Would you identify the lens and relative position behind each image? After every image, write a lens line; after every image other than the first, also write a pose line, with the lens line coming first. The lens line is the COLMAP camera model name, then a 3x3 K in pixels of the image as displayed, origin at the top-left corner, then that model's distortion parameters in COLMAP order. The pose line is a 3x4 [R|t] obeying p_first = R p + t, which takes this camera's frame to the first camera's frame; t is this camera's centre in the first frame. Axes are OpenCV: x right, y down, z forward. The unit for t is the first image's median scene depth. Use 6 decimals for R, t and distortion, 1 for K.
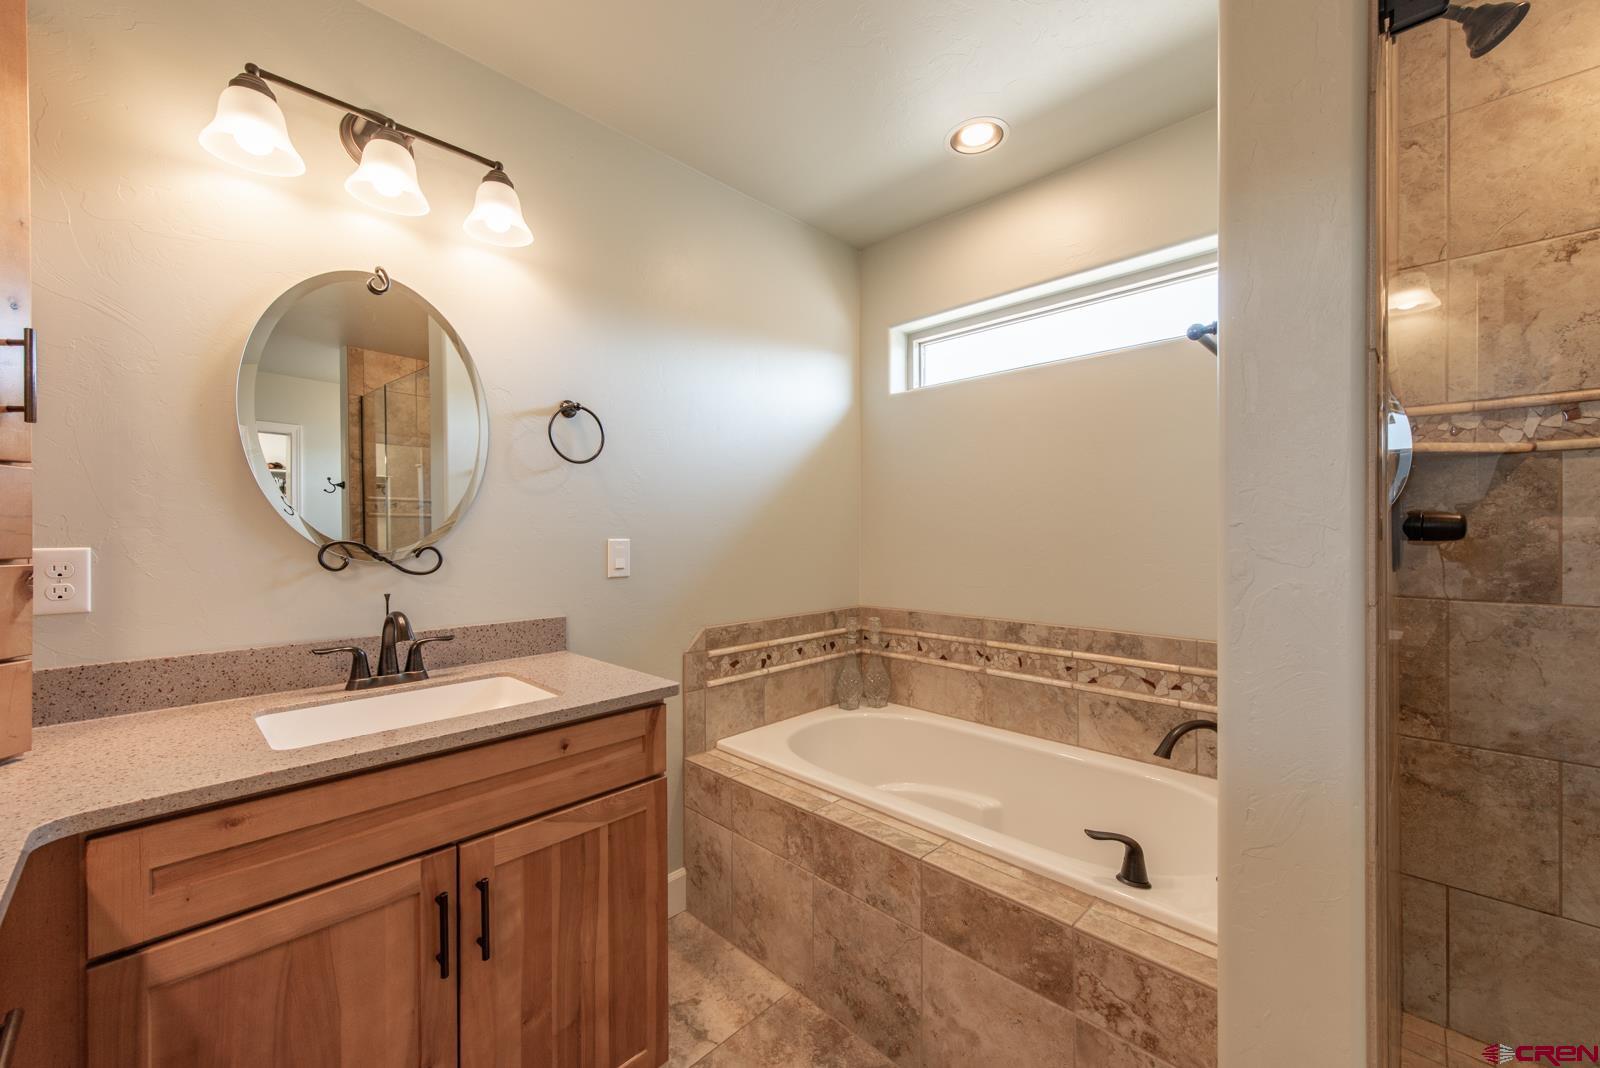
lens RADIAL K [[625.3, 0, 800.7], [0, 625.3, 532.5], [0, 0, 1]] dist [0.012913, -0.003491]
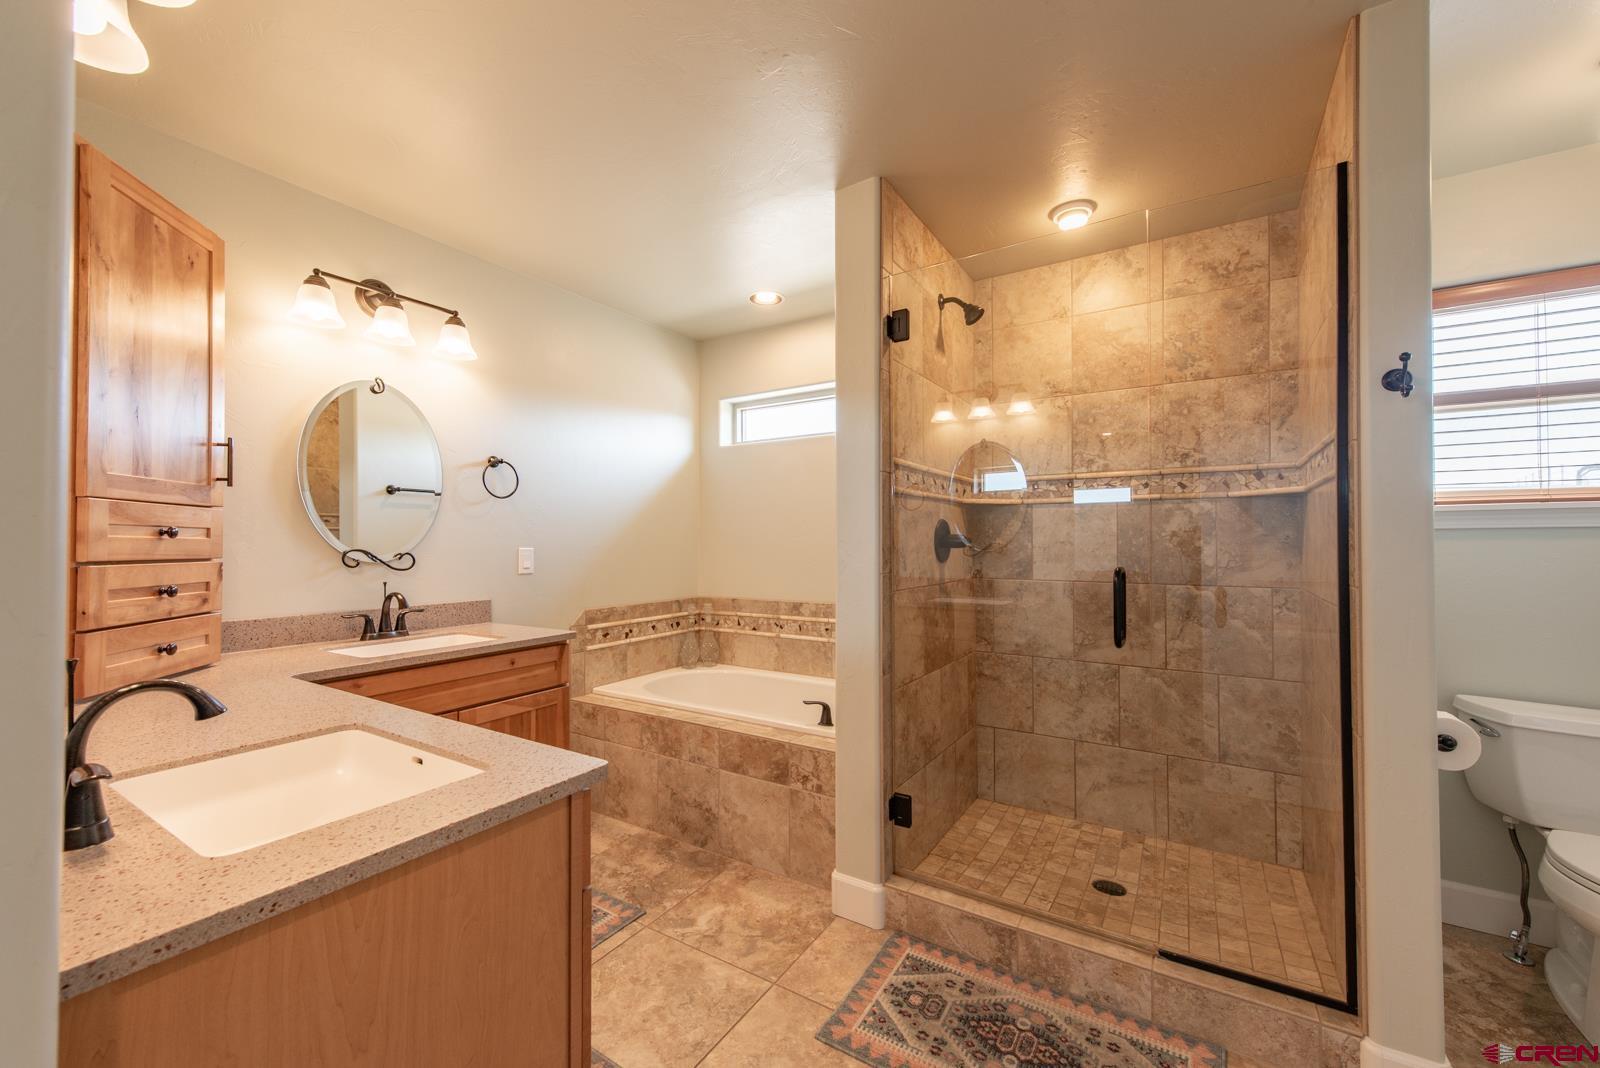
lens RADIAL K [[625.3, 0, 801.6], [0, 625.3, 533.7], [0, 0, 1]] dist [0.012913, -0.003491]
pose [[0.976942, 0.003785, 0.213472, 0.039232], [-0.000654, 0.999891, -0.014738, -0.003134], [-0.213505, 0.014259, 0.976838, -0.768681]]
